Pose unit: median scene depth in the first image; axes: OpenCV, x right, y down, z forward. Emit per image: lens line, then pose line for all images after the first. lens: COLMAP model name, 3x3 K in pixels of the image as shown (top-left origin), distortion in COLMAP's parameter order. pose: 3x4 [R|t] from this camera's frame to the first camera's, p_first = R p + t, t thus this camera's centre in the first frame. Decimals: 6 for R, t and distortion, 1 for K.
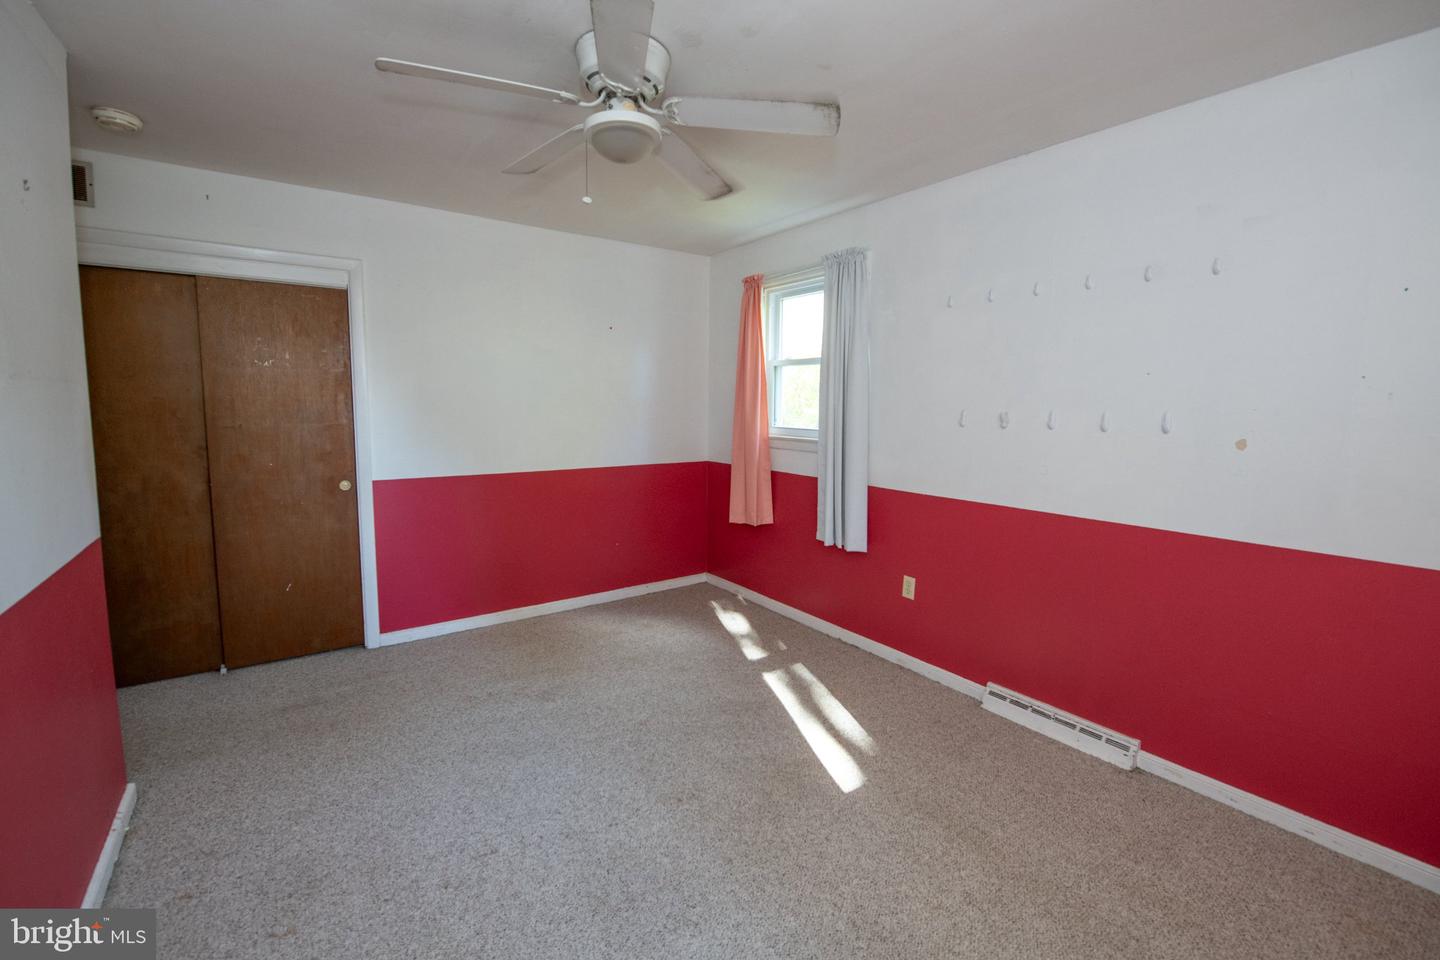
lens RADIAL K [[621.6, 0, 718.0], [0, 621.6, 474.6], [0, 0, 1]] dist [-0.018462, -0.001612]
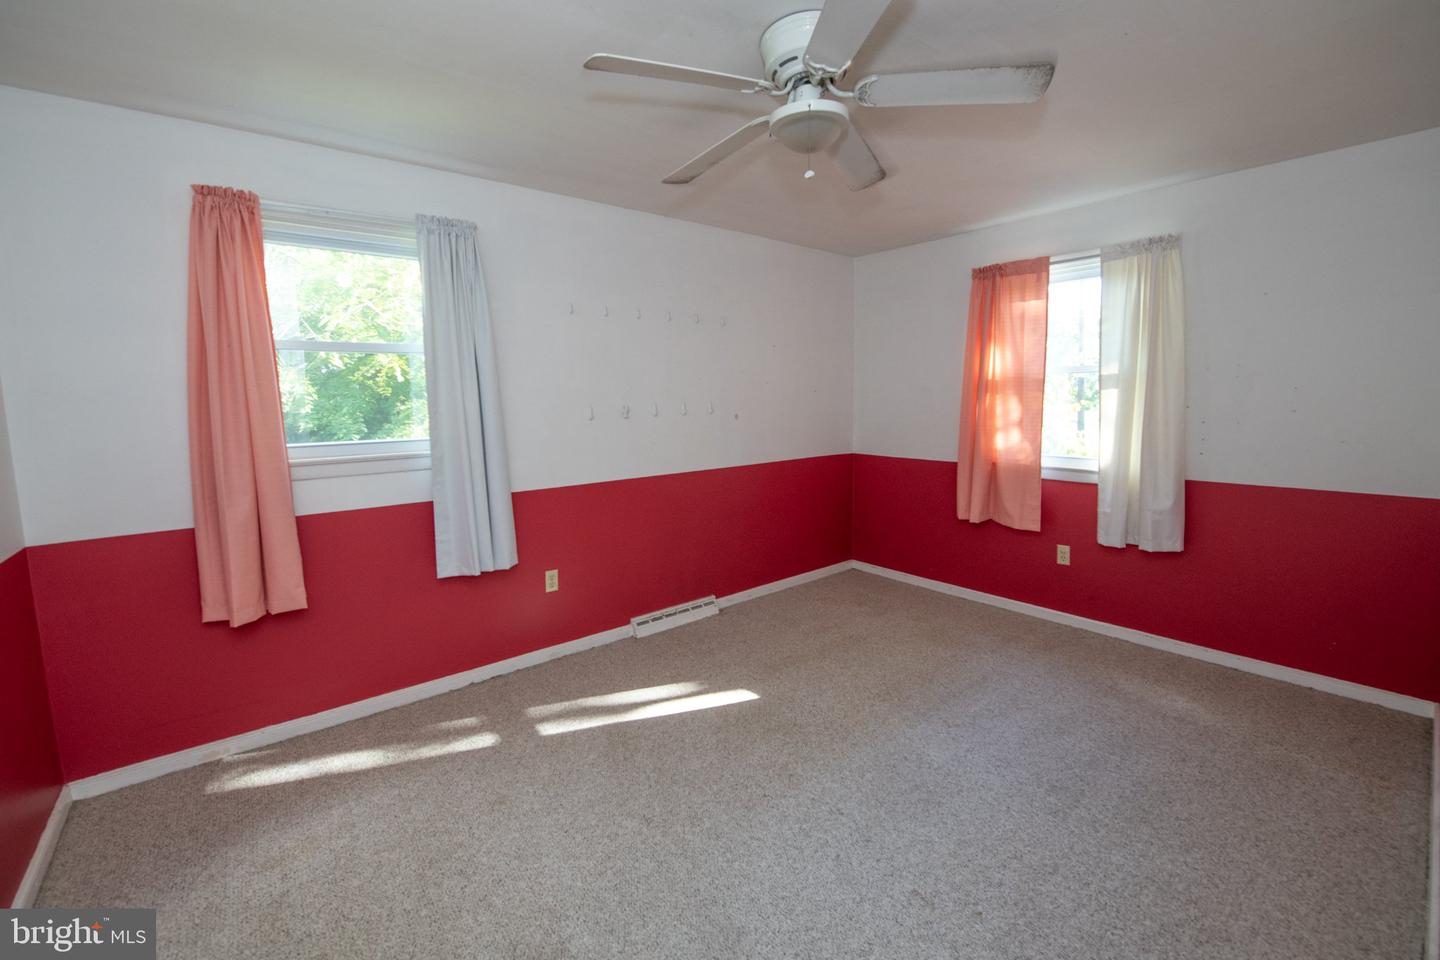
lens RADIAL K [[621.6, 0, 719.2], [0, 621.6, 476.8], [0, 0, 1]] dist [-0.018462, -0.001612]
pose [[-0.091274, -0.134818, 0.986658, -0.703821], [0.134353, 0.980067, 0.146347, -0.099176], [-0.986721, 0.145918, -0.071341, 0.771482]]
